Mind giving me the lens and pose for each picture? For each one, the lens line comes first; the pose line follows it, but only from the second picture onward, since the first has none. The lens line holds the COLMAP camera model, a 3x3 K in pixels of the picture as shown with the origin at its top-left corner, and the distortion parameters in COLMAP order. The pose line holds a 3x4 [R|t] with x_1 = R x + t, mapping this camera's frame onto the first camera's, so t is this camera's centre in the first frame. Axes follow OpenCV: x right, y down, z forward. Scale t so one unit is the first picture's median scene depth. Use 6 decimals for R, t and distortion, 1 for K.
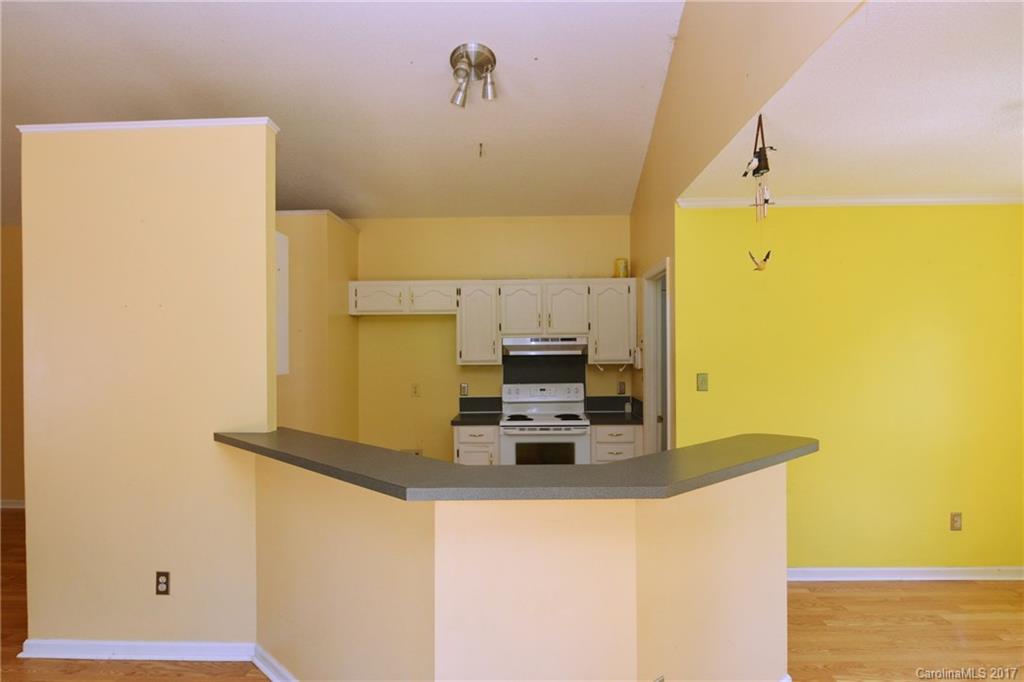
lens RADIAL K [[625.6, 0, 511.4], [0, 625.6, 345.5], [0, 0, 1]] dist [0.002212, -0.022921]
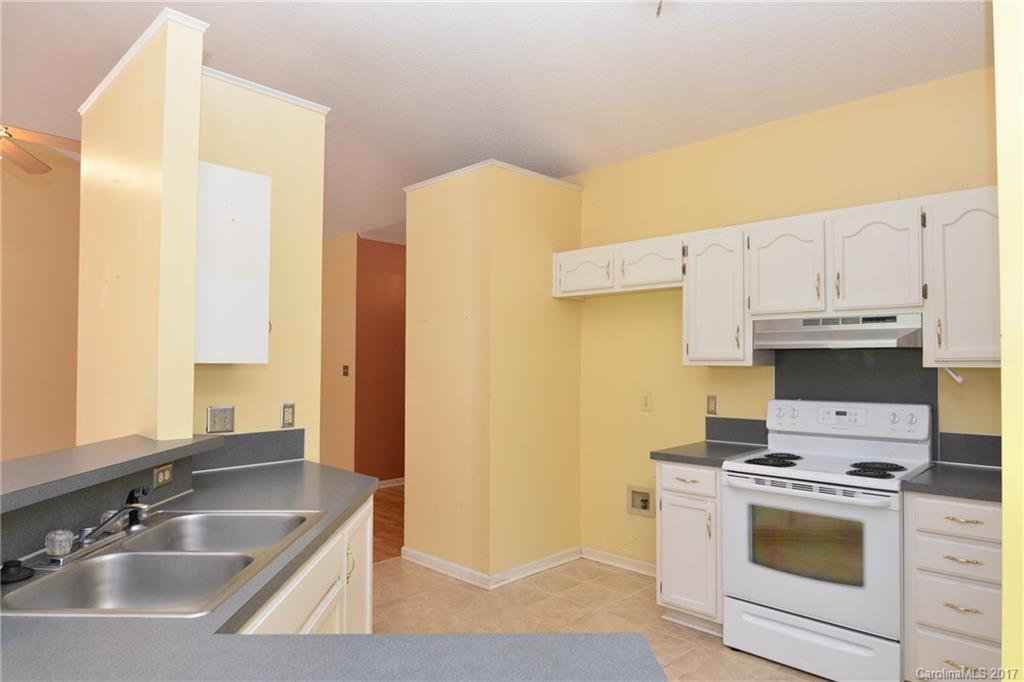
lens RADIAL K [[625.6, 0, 511.2], [0, 625.6, 341.2], [0, 0, 1]] dist [0.002212, -0.022921]
pose [[0.733561, -0.011139, -0.679532, 0.219654], [-0.005267, 0.999742, -0.022073, 0.021681], [0.679603, 0.019771, 0.733313, 0.411263]]
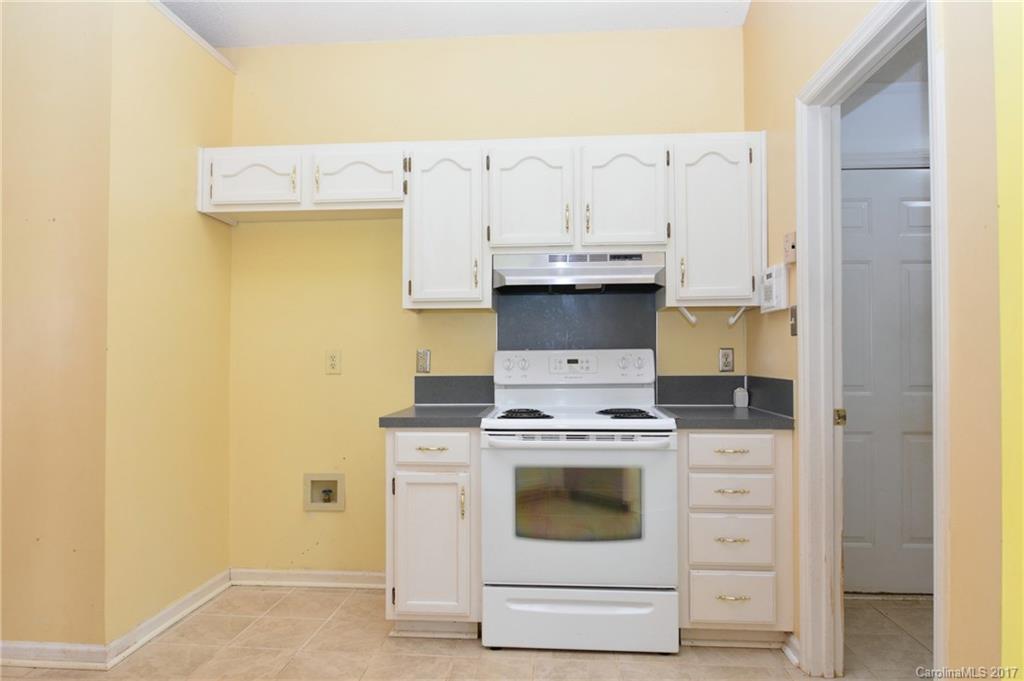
lens RADIAL K [[625.6, 0, 509.7], [0, 625.6, 348.5], [0, 0, 1]] dist [0.002212, -0.022921]
pose [[0.998696, 0.004043, -0.050899, 0.024917], [-0.004848, 0.999865, -0.015701, 0.070972], [0.050829, 0.015927, 0.998580, 0.501663]]
